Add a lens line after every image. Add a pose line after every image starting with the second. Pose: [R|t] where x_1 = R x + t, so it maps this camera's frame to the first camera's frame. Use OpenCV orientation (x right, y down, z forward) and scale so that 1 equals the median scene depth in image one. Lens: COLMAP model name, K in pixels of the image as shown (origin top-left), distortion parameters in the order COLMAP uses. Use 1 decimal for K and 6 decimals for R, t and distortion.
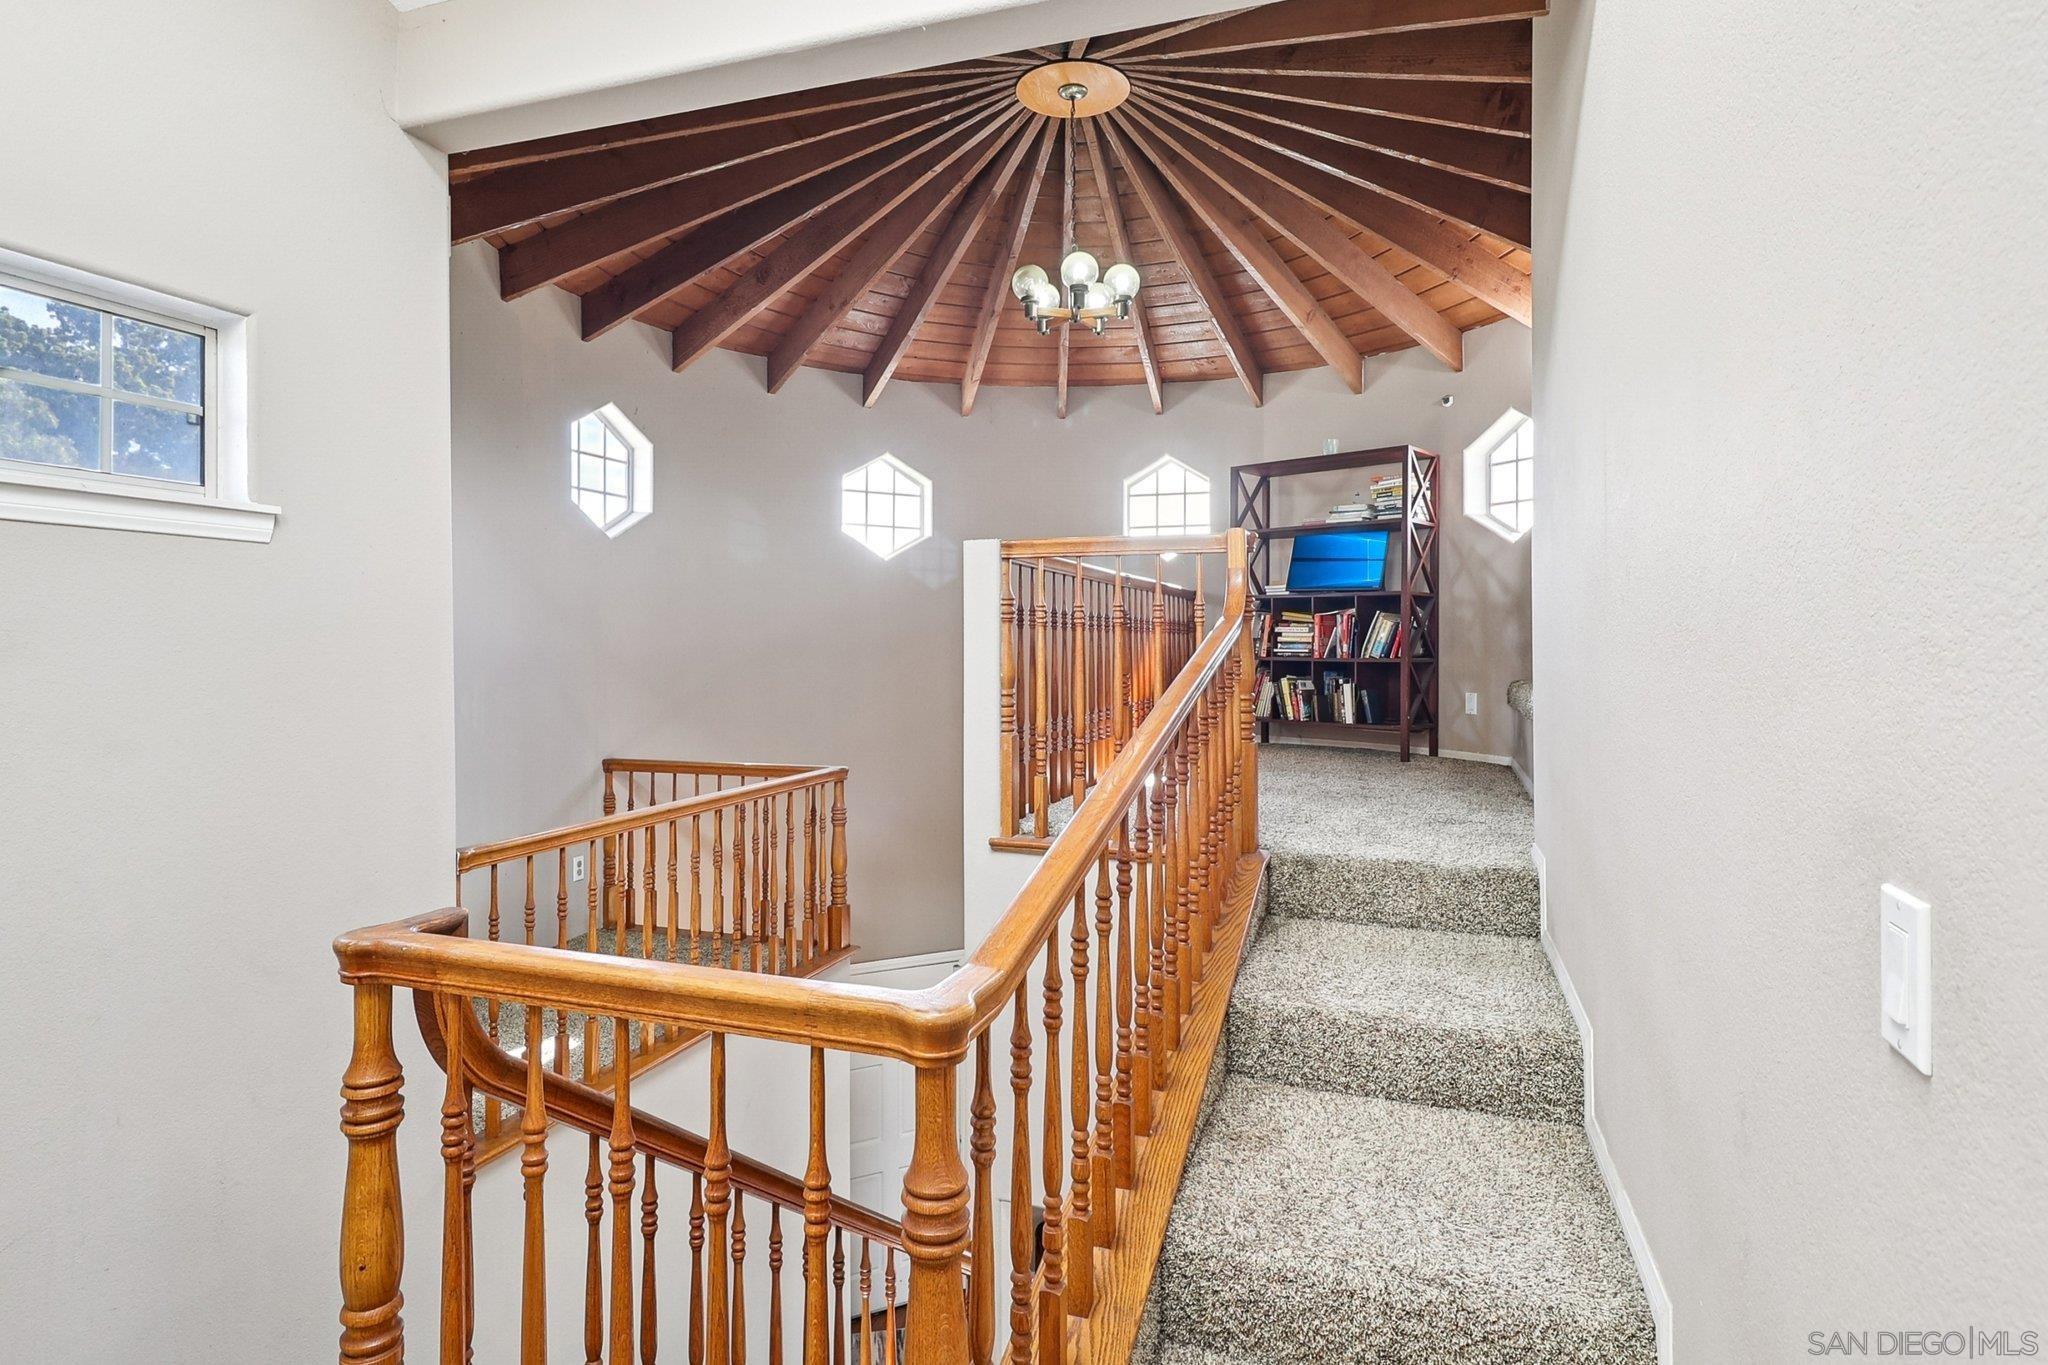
lens RADIAL K [[1086.3, 0, 1003.3], [0, 1086.3, 663.5], [0, 0, 1]] dist [-0.006230, -0.002764]
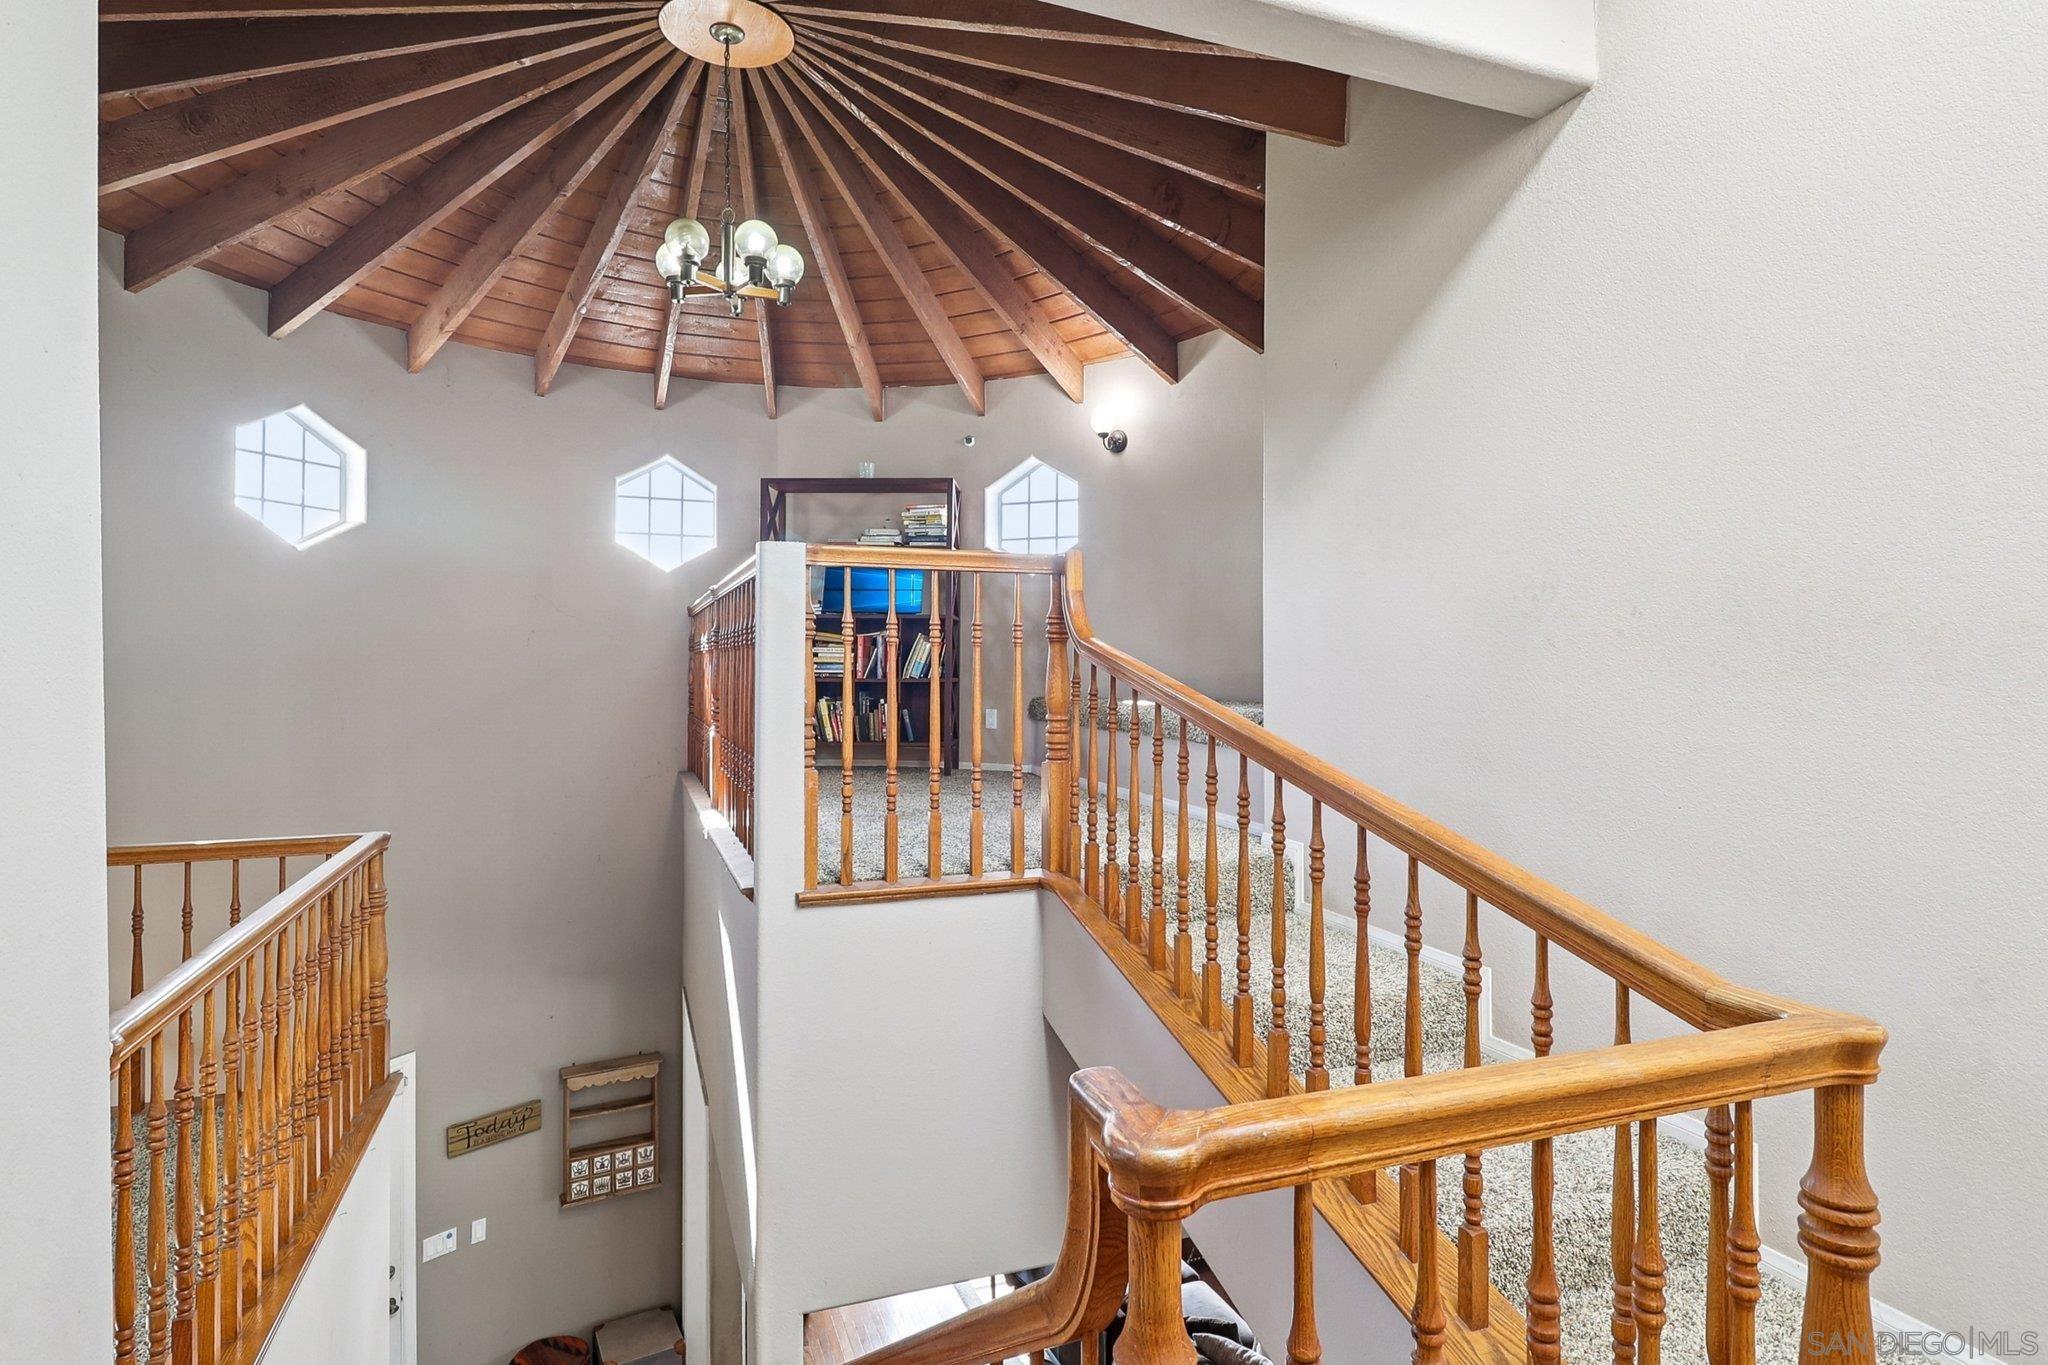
lens RADIAL K [[1086.3, 0, 1014.2], [0, 1086.3, 683.4], [0, 0, 1]] dist [-0.006230, -0.002764]
pose [[0.757897, -0.008660, 0.652316, -0.262490], [0.008428, 0.999958, 0.003483, -0.003175], [-0.652319, 0.002858, 0.757939, 0.147337]]
